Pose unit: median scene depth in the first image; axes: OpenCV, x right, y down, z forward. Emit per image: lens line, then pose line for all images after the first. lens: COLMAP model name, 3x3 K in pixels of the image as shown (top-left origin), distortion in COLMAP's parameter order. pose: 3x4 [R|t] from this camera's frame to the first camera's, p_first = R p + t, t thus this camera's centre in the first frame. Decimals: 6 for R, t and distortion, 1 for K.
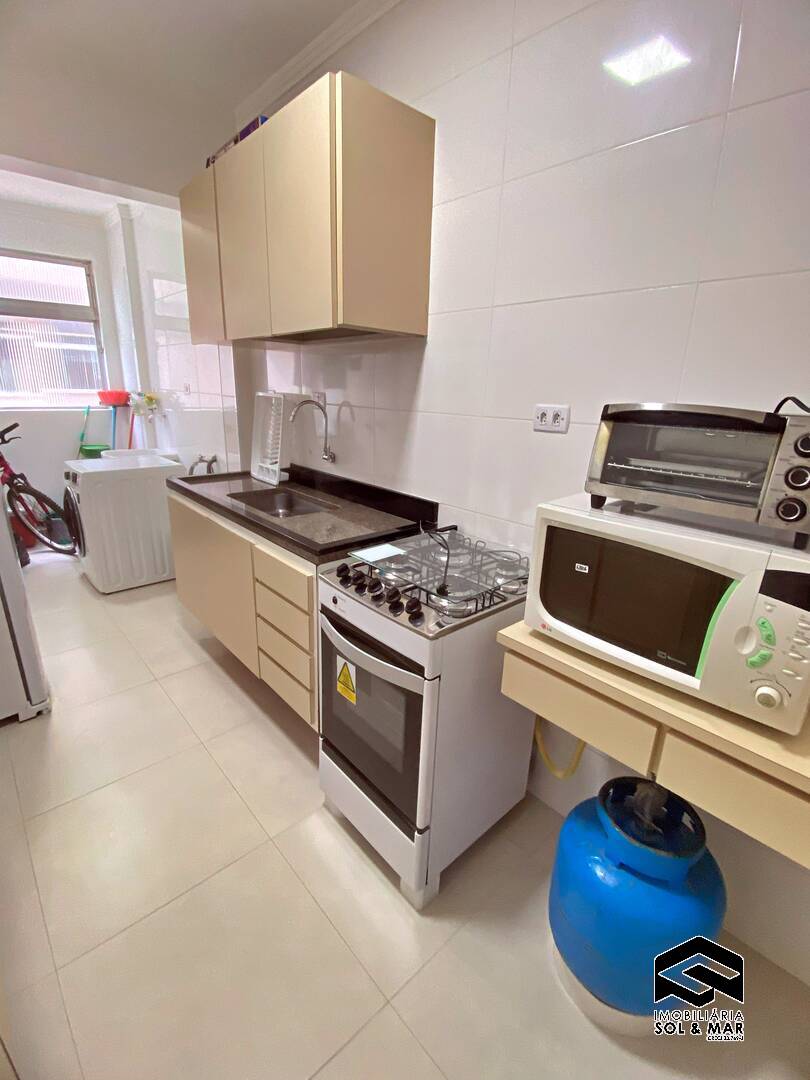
lens RADIAL K [[498.2, 0, 415.6], [0, 498.2, 543.0], [0, 0, 1]] dist [0.024575, -0.023104]
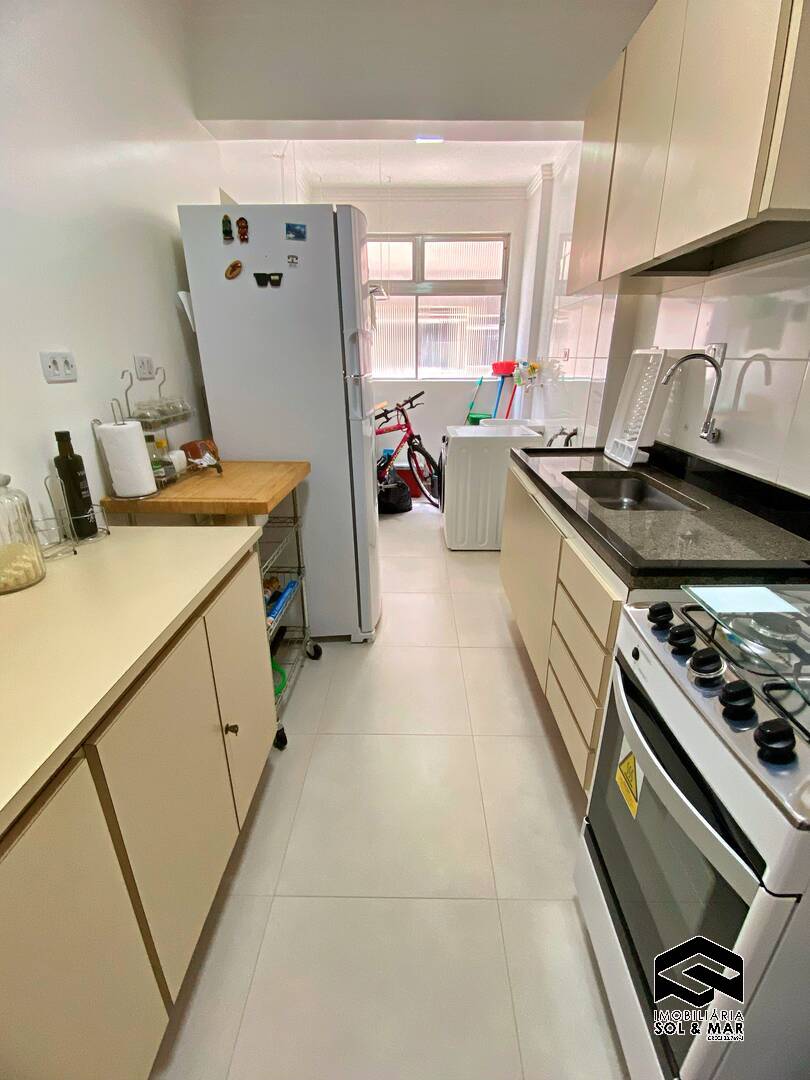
lens RADIAL K [[498.2, 0, 392.6], [0, 498.2, 540.5], [0, 0, 1]] dist [0.024575, -0.023104]
pose [[0.714292, 0.212566, -0.666785, 0.006883], [-0.188340, 0.975994, 0.109380, -0.023266], [0.674028, 0.047453, 0.737180, 0.203689]]
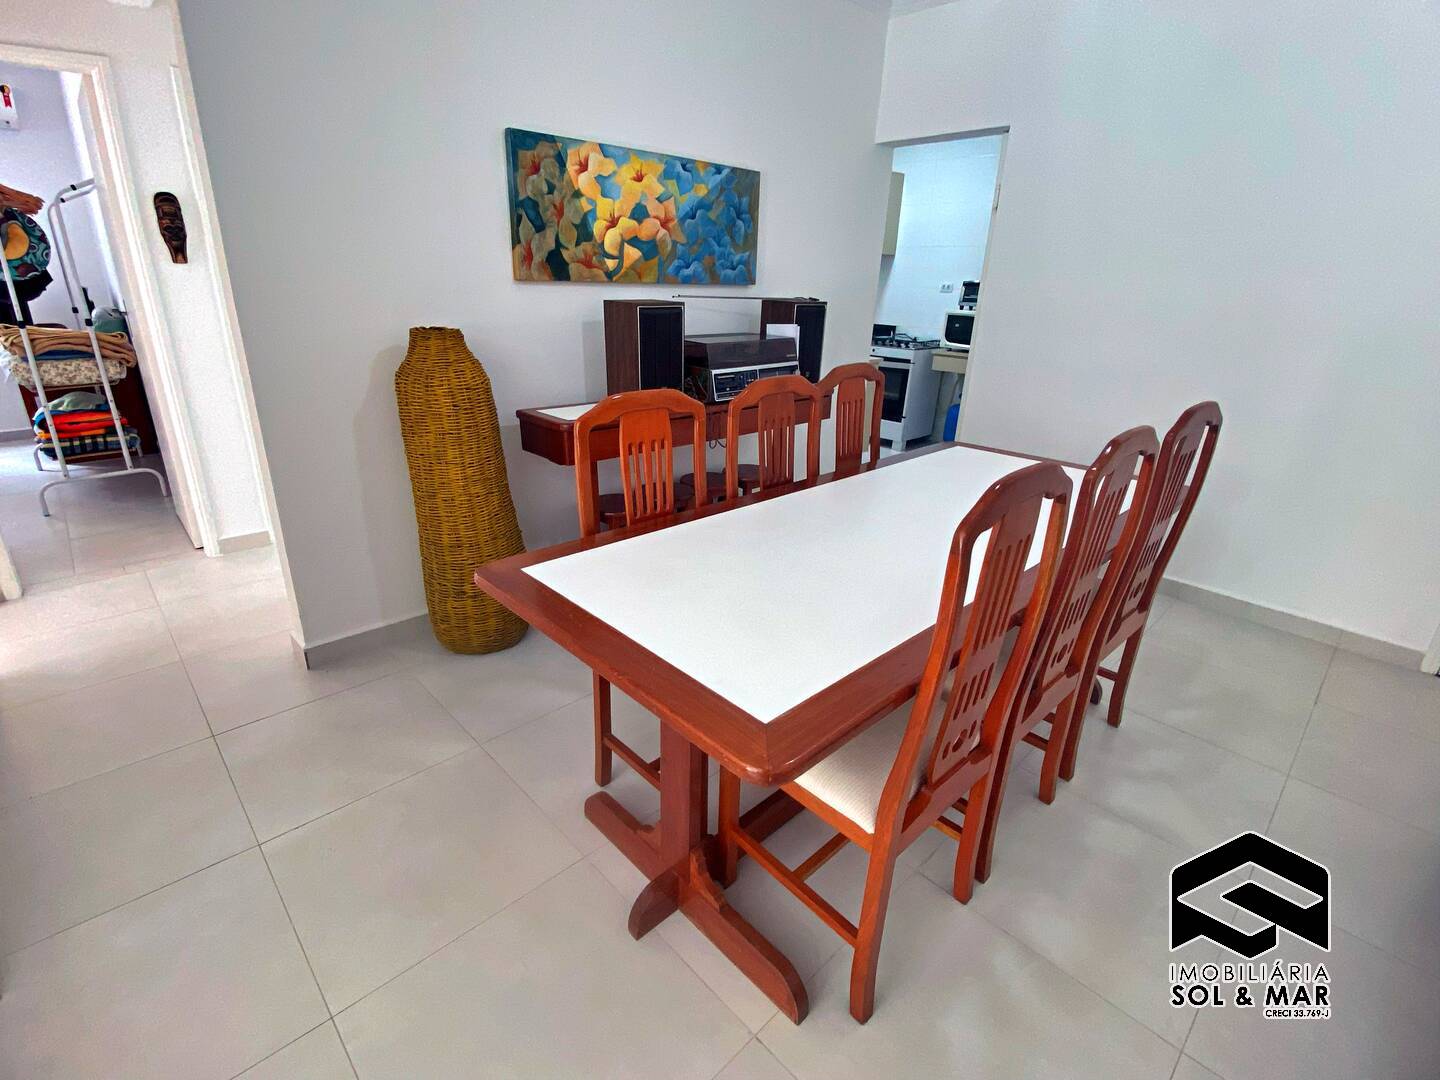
lens RADIAL K [[664.3, 0, 720.9], [0, 664.3, 534.4], [0, 0, 1]] dist [0.024575, -0.023104]
pose [[0.999983, -0.005618, 0.001779, -0.730635], [0.005471, 0.997251, 0.073900, 0.615830], [-0.002189, -0.073889, 0.997264, -2.058281]]
